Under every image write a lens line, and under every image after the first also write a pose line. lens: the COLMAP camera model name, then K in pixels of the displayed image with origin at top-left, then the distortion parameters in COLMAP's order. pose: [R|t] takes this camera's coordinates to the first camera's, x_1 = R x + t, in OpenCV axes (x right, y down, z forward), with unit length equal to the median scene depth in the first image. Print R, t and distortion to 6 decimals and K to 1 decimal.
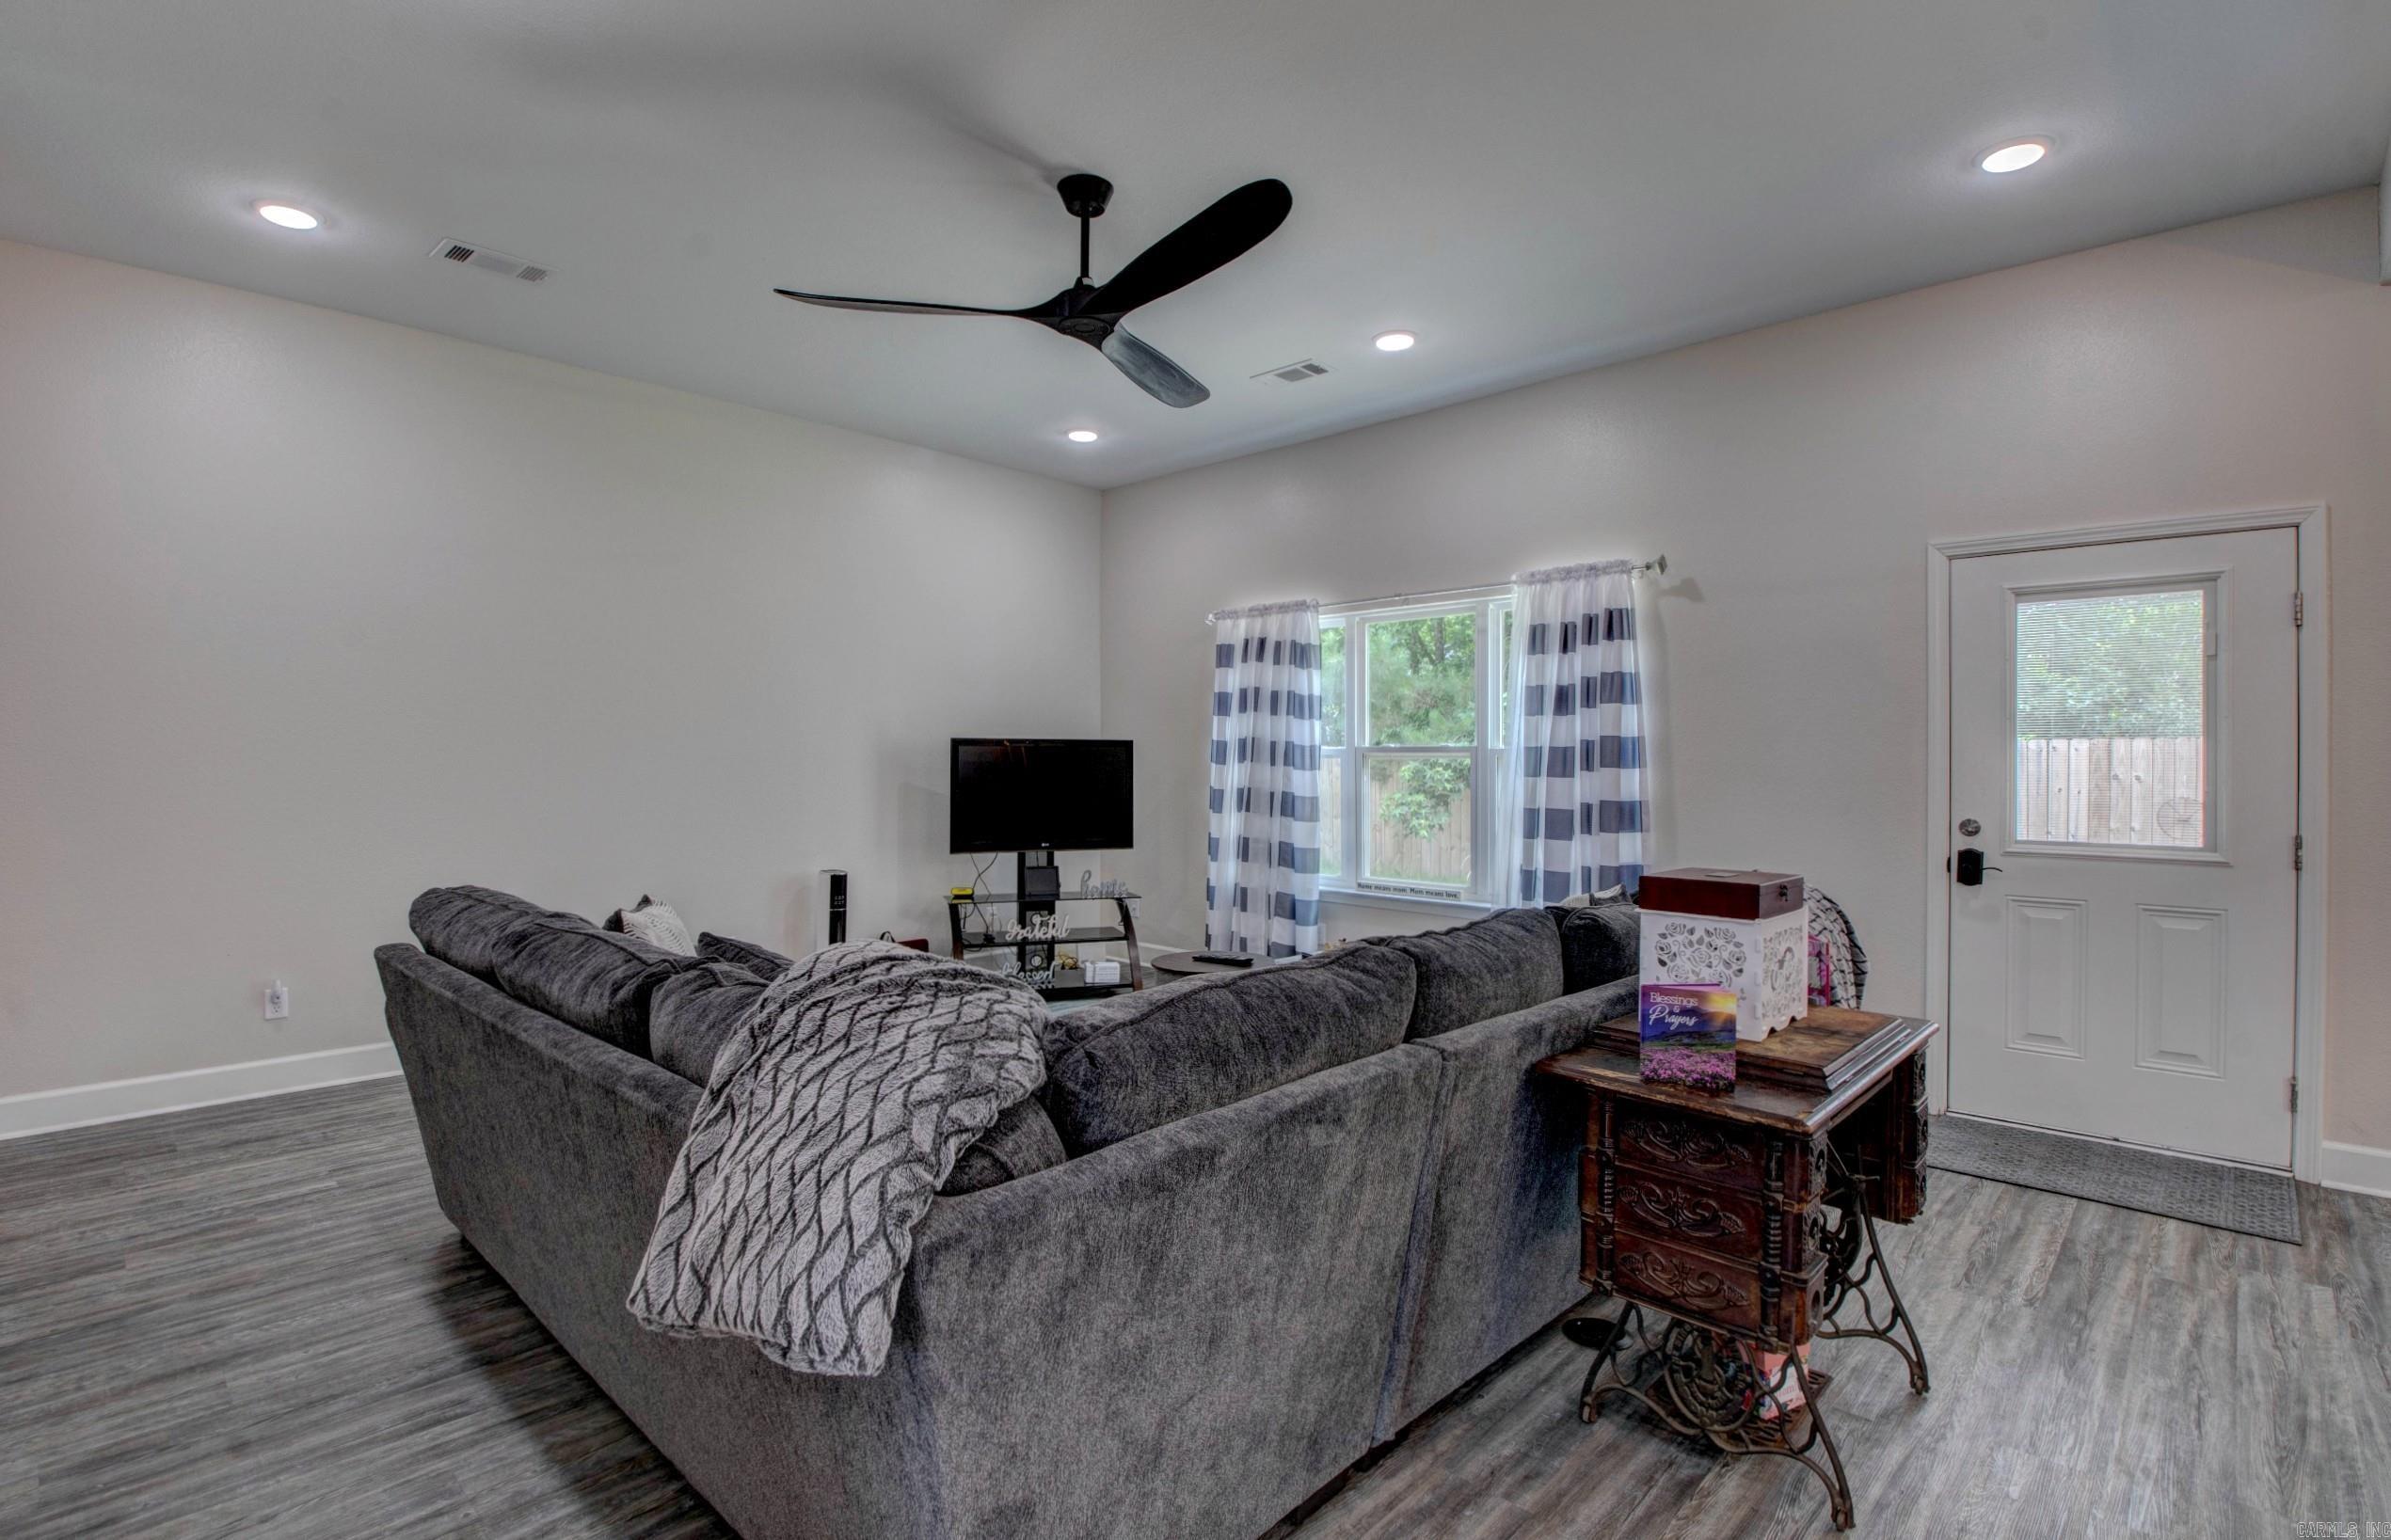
lens RADIAL K [[1124.9, 0, 1183.0], [0, 1124.9, 766.4], [0, 0, 1]] dist [-0.002099, -0.015206]
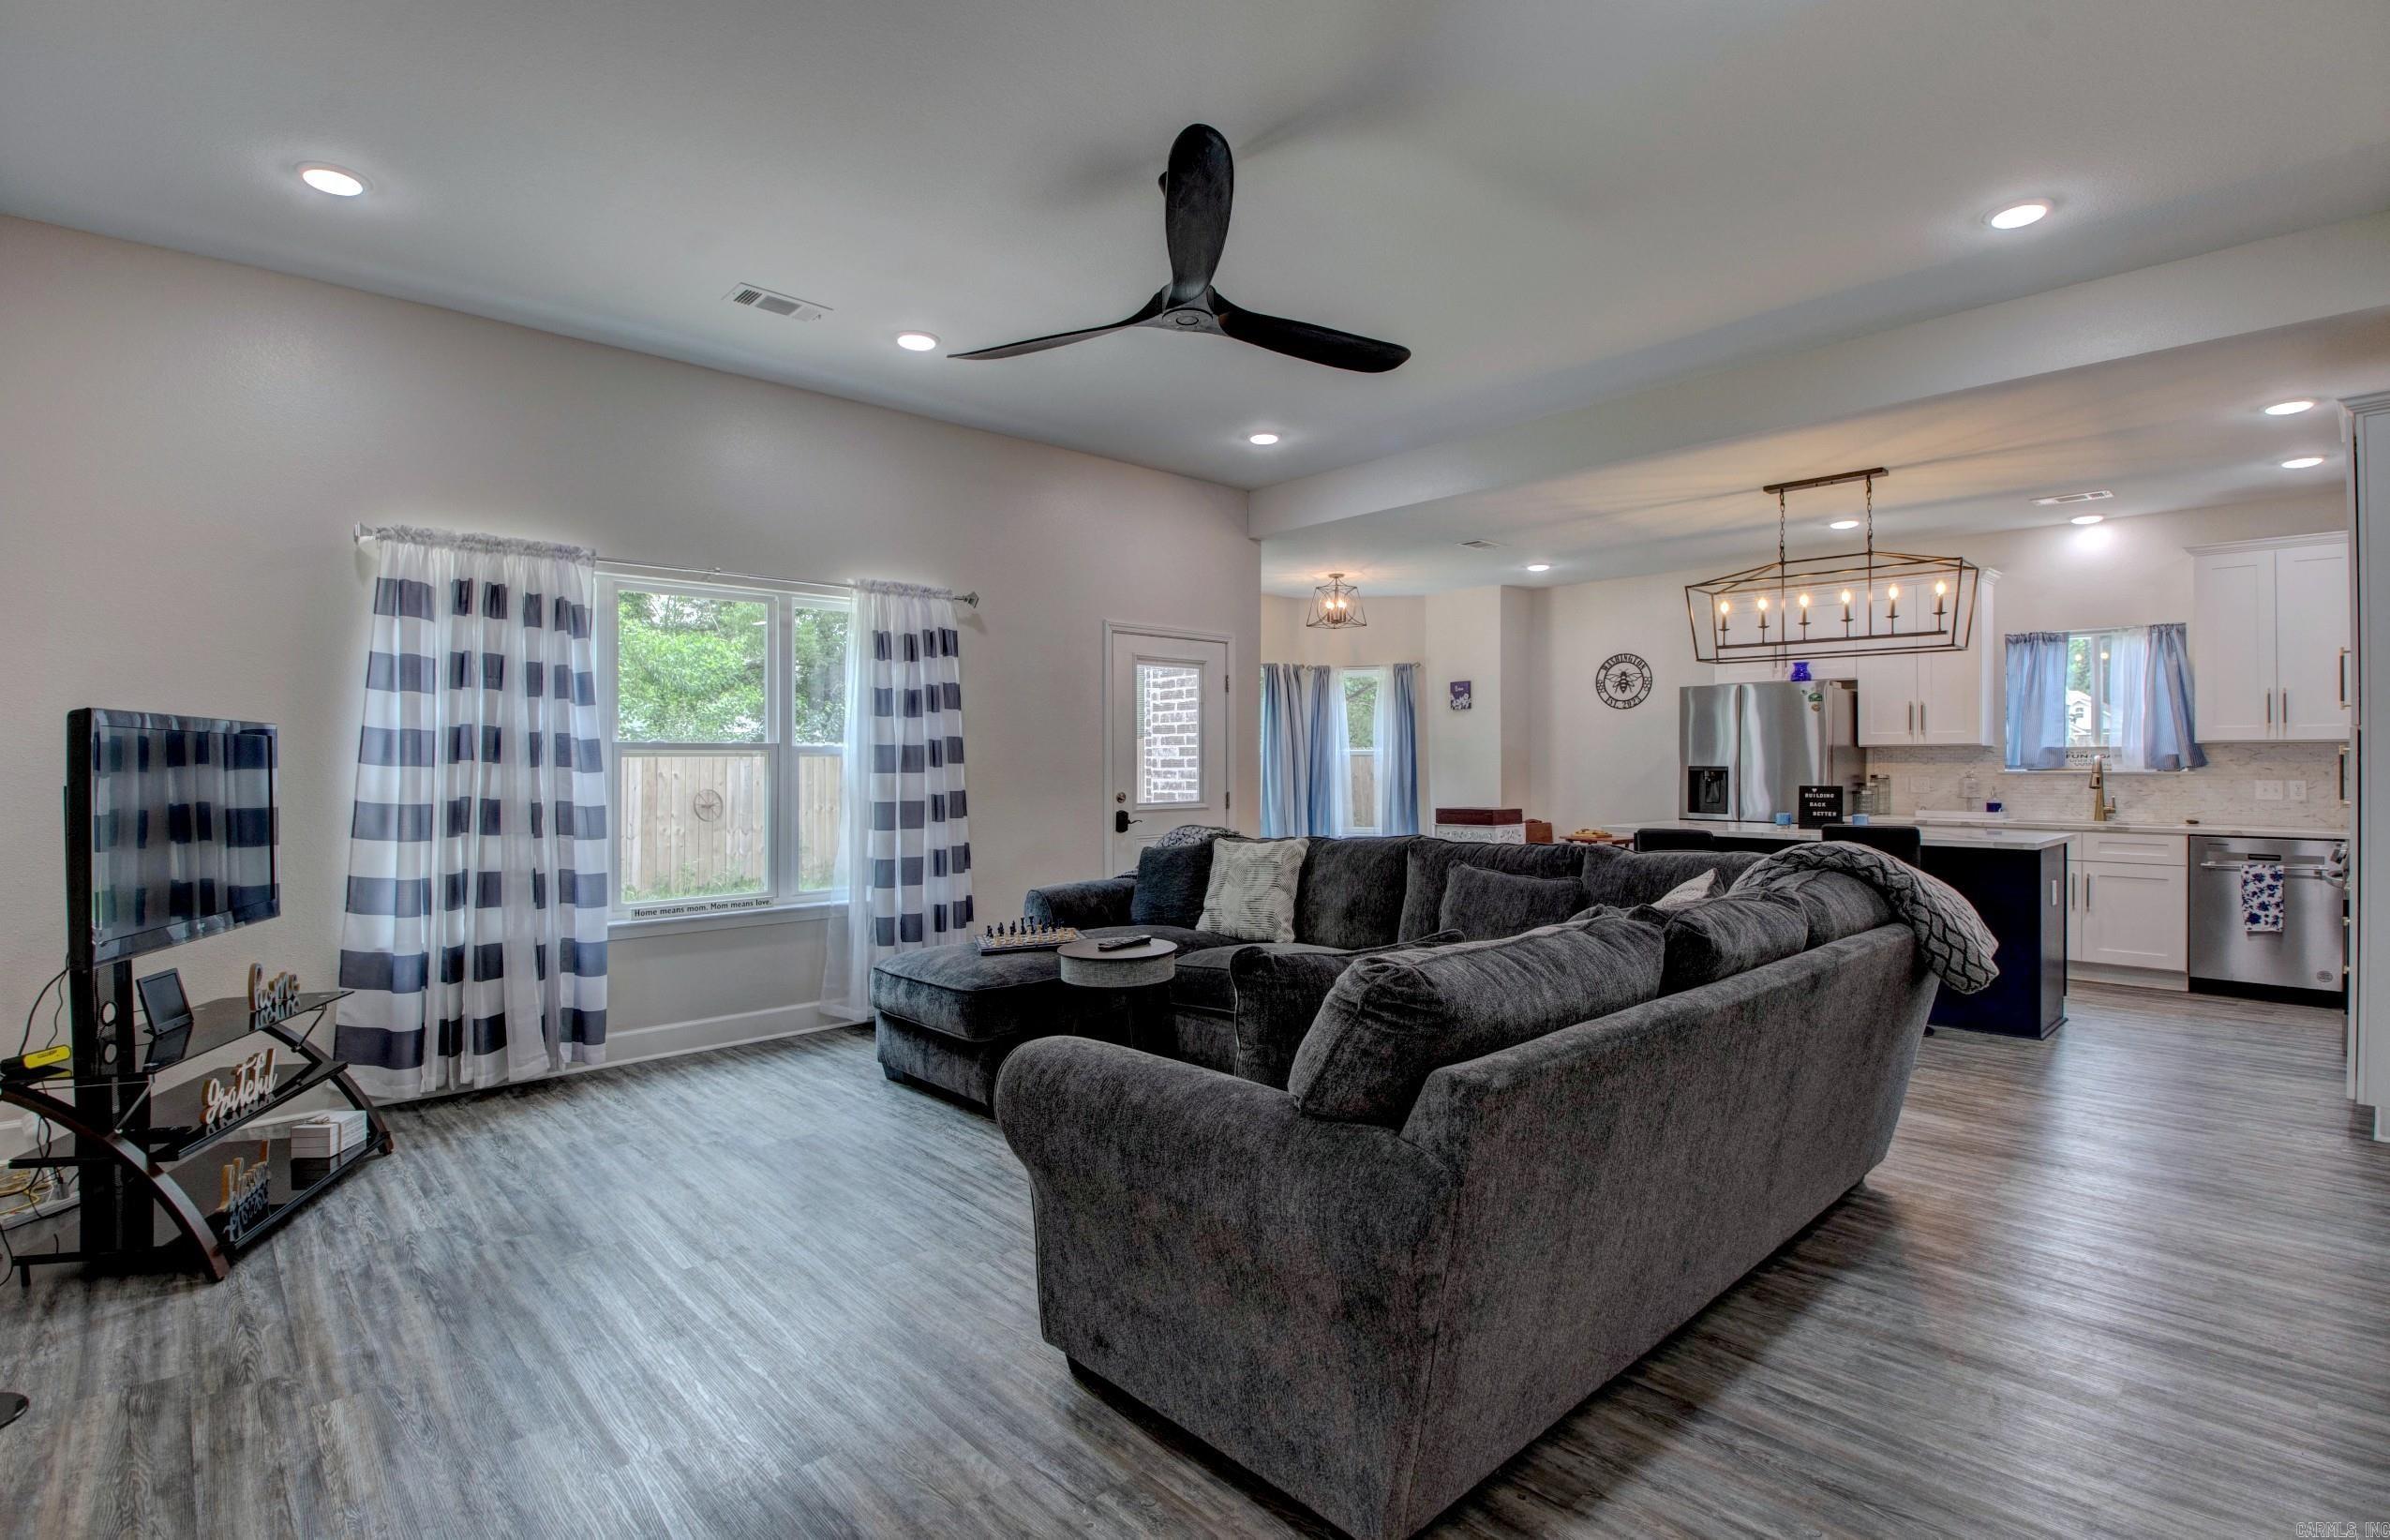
lens RADIAL K [[1124.6, 0, 1199.9], [0, 1124.6, 753.4], [0, 0, 1]] dist [-0.002099, -0.015206]
pose [[0.049873, 0.008511, 0.998719, -0.757954], [0.016784, 0.999815, -0.009358, 0.005850], [-0.998615, 0.017229, 0.049721, 0.657654]]
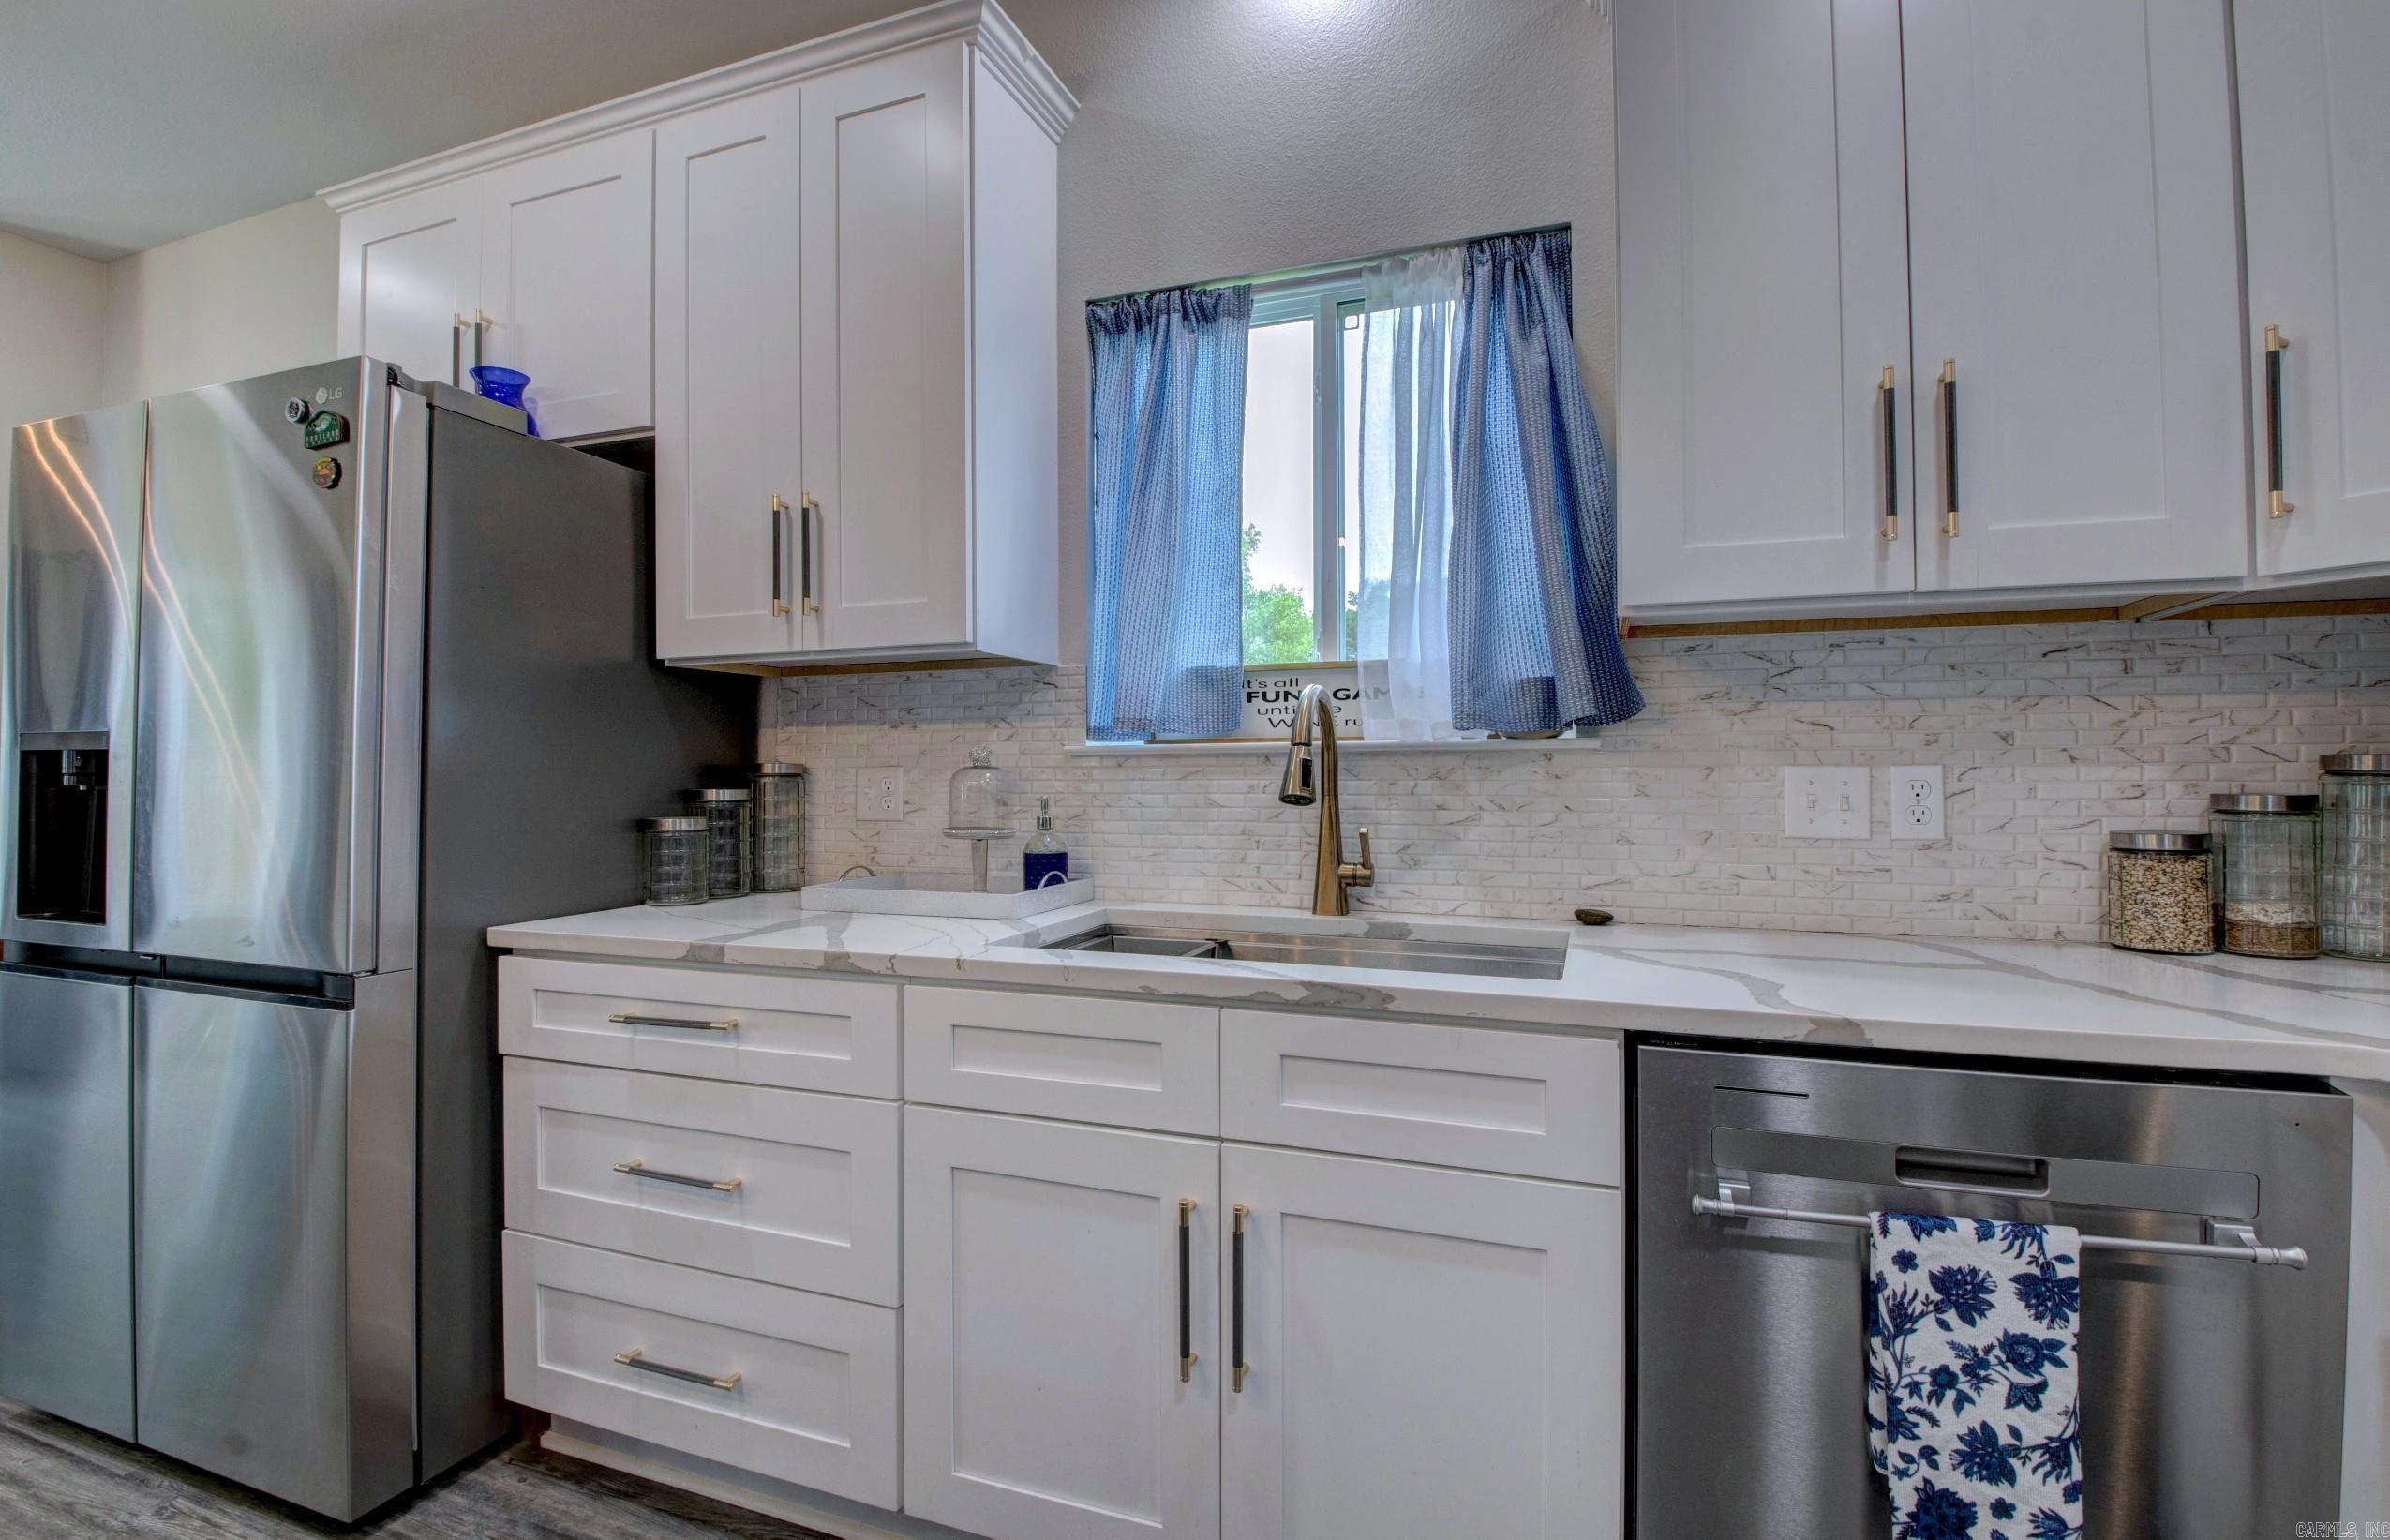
lens RADIAL K [[1124.6, 0, 1177.8], [0, 1124.6, 755.9], [0, 0, 1]] dist [-0.002099, -0.015206]
pose [[-0.395728, 0.009420, 0.918319, 0.265136], [0.020810, 0.999783, -0.001288, 0.036277], [-0.918132, 0.018601, -0.395838, -0.127849]]
